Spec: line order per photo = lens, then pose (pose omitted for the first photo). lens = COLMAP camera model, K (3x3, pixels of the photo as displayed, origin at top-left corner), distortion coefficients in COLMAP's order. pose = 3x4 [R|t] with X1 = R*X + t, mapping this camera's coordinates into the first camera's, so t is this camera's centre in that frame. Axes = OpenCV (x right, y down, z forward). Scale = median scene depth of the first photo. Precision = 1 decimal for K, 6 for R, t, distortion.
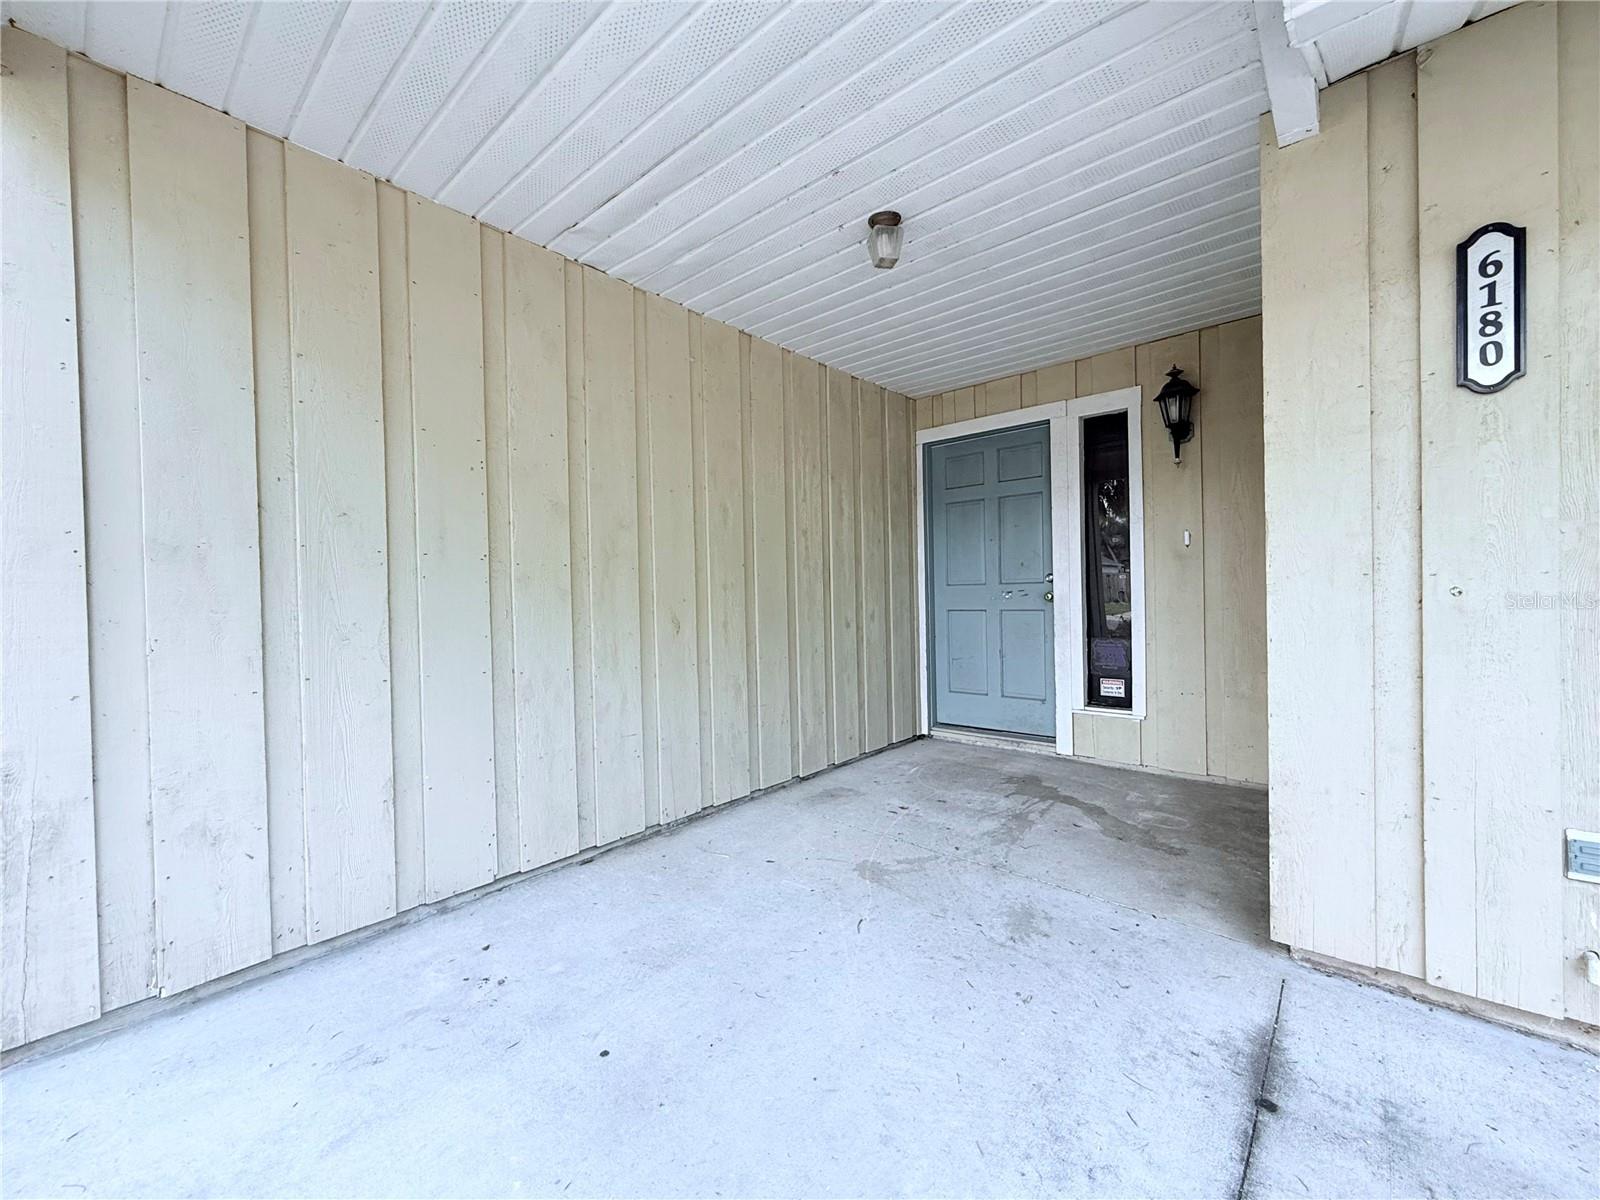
lens RADIAL K [[643.1, 0, 799.9], [0, 643.1, 604.3], [0, 0, 1]] dist [-0.000093, 0.000149]
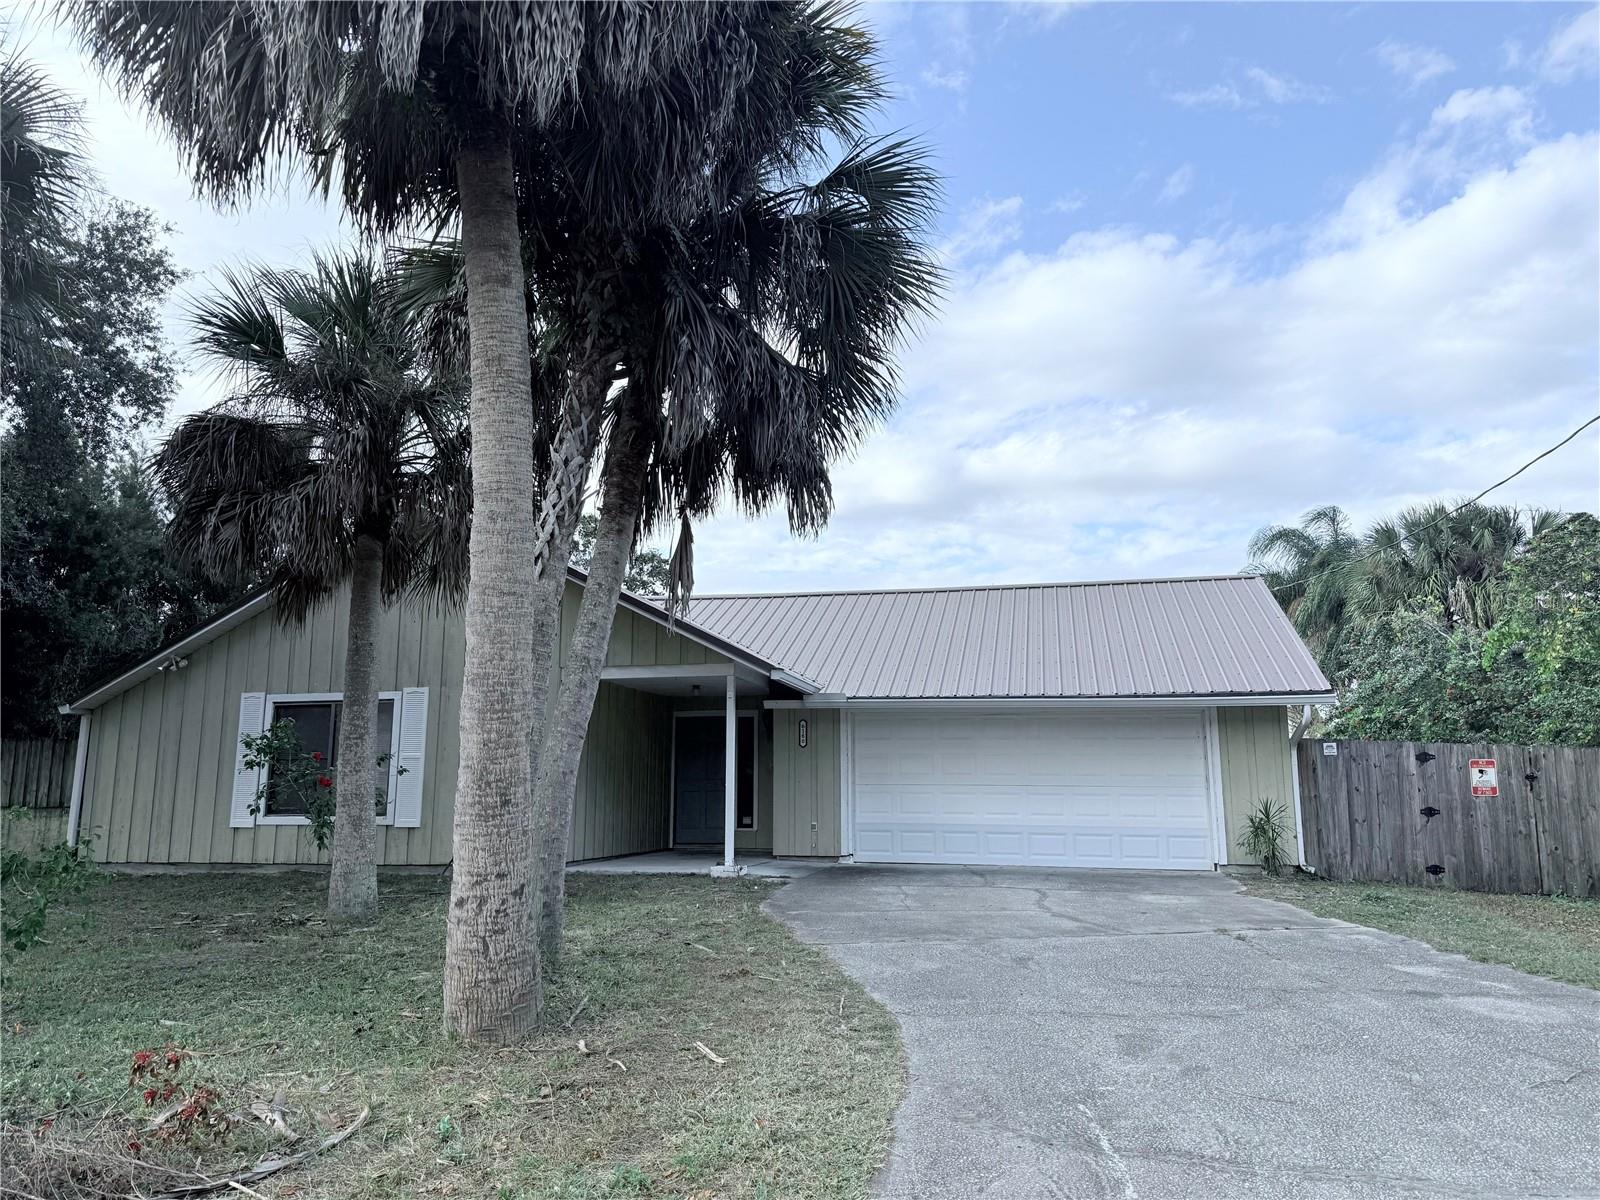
lens RADIAL K [[1110.8, 0, 800.0], [0, 1110.8, 600.0], [0, 0, 1]] dist [0.110423, -0.000832]
pose [[0.890273, 0.101380, 0.444000, -1.451810], [-0.014773, 0.980824, -0.194334, 0.127964], [-0.455188, 0.166452, 0.874699, -3.271258]]
